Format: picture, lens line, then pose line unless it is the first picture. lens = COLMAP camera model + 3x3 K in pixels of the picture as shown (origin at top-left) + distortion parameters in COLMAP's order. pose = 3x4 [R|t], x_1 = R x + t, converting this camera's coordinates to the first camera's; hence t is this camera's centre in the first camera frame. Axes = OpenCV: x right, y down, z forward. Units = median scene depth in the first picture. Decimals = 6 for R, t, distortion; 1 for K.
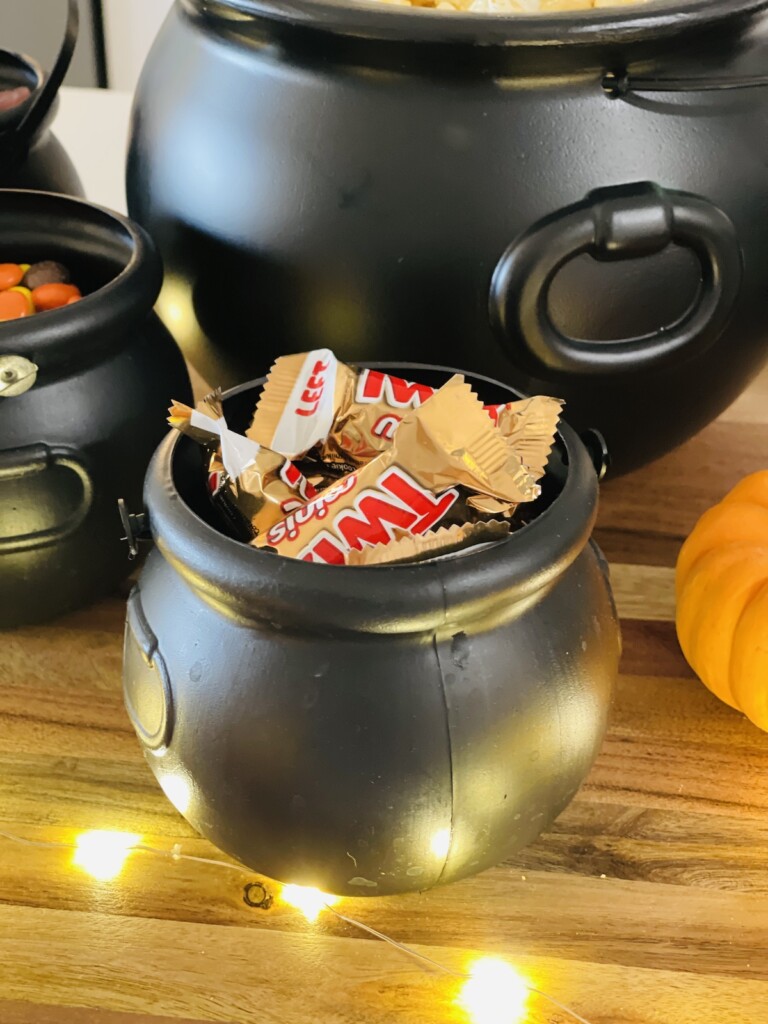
lens RADIAL K [[1908.0, 0, 384.0], [0, 1908.0, 512.0], [0, 0, 1]] dist [0.102669, 0.072041]
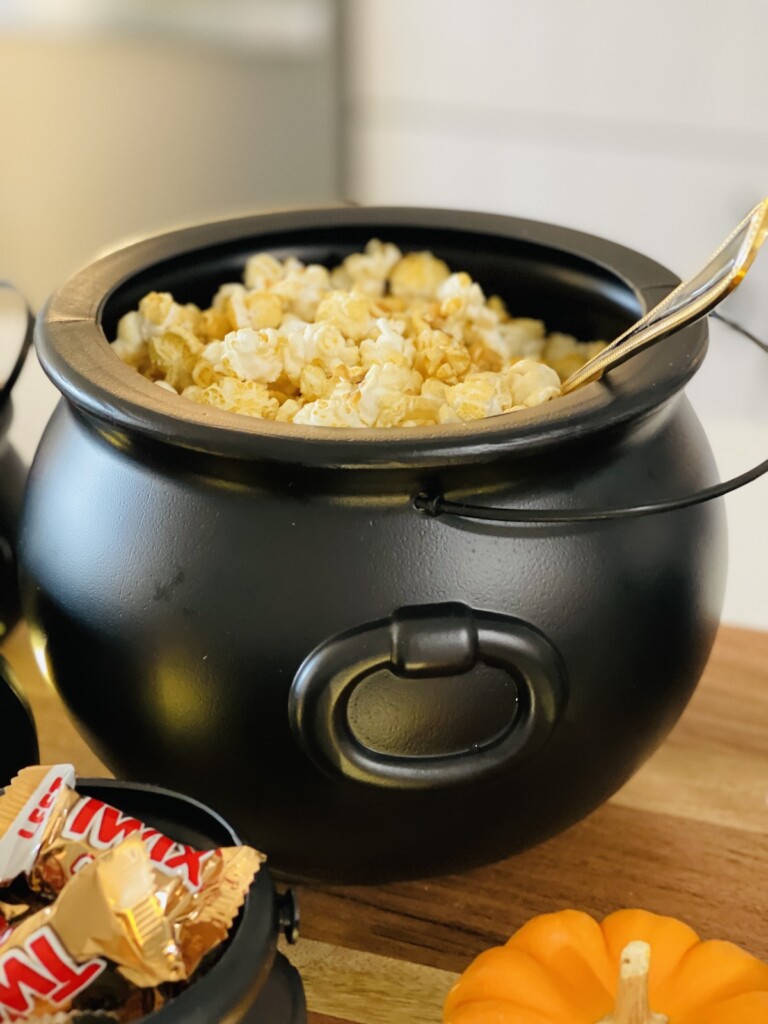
lens RADIAL K [[1908.0, 0, 384.0], [0, 1908.0, 512.0], [0, 0, 1]] dist [0.102669, 0.072041]
pose [[0.982221, 0.081327, -0.169197, 0.292081], [-0.093297, 0.993577, -0.064028, -0.169109], [0.162903, 0.078675, 0.983500, 0.031532]]
